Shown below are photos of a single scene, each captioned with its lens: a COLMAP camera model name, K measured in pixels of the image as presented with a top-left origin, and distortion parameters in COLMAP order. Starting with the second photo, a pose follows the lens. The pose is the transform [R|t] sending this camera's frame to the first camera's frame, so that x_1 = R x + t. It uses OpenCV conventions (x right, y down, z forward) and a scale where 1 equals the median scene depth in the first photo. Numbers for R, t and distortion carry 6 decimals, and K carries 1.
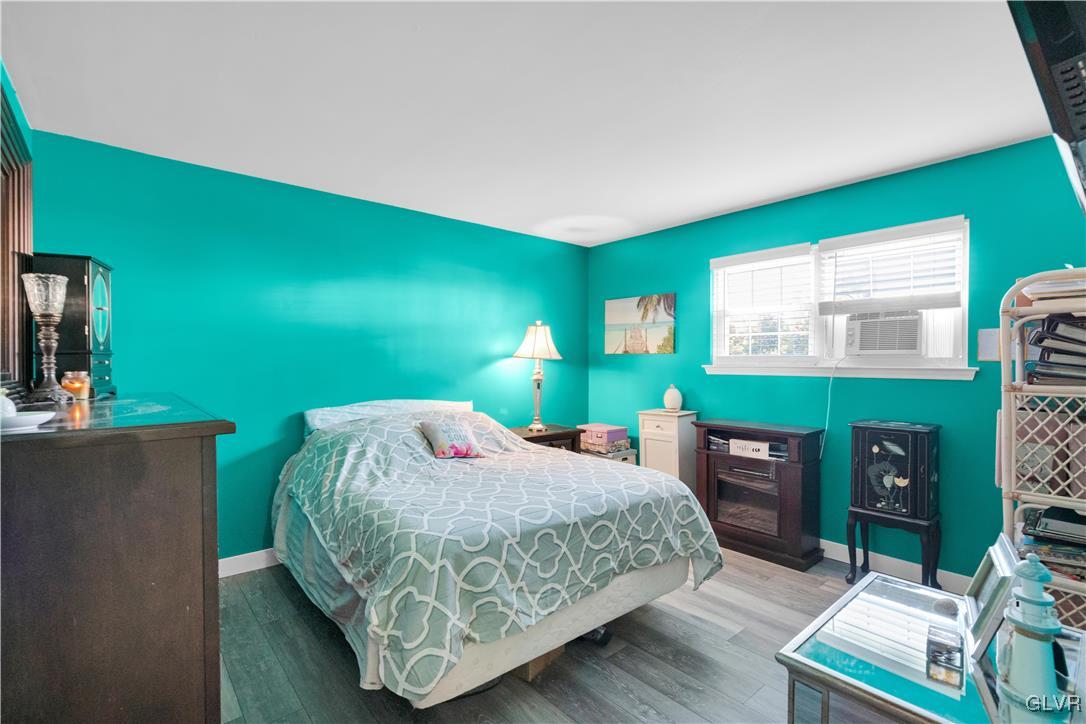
lens RADIAL K [[499.8, 0, 545.2], [0, 499.8, 361.9], [0, 0, 1]] dist [-0.001890, -0.000094]
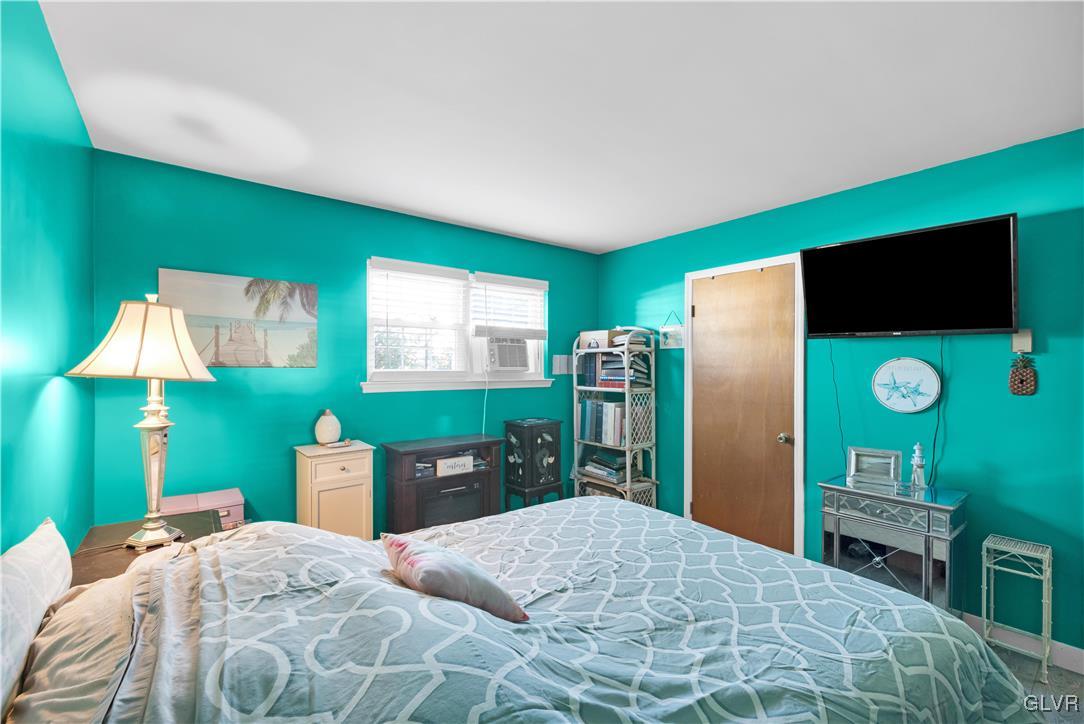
lens RADIAL K [[457.2, 0, 545.7], [0, 457.2, 367.0], [0, 0, 1]] dist [0.001230, 0.000047]
pose [[0.048623, 0.000112, 0.998817, -0.499013], [-0.000620, 1.000000, -0.000082, -0.022045], [-0.998817, -0.000615, 0.048623, 0.790715]]
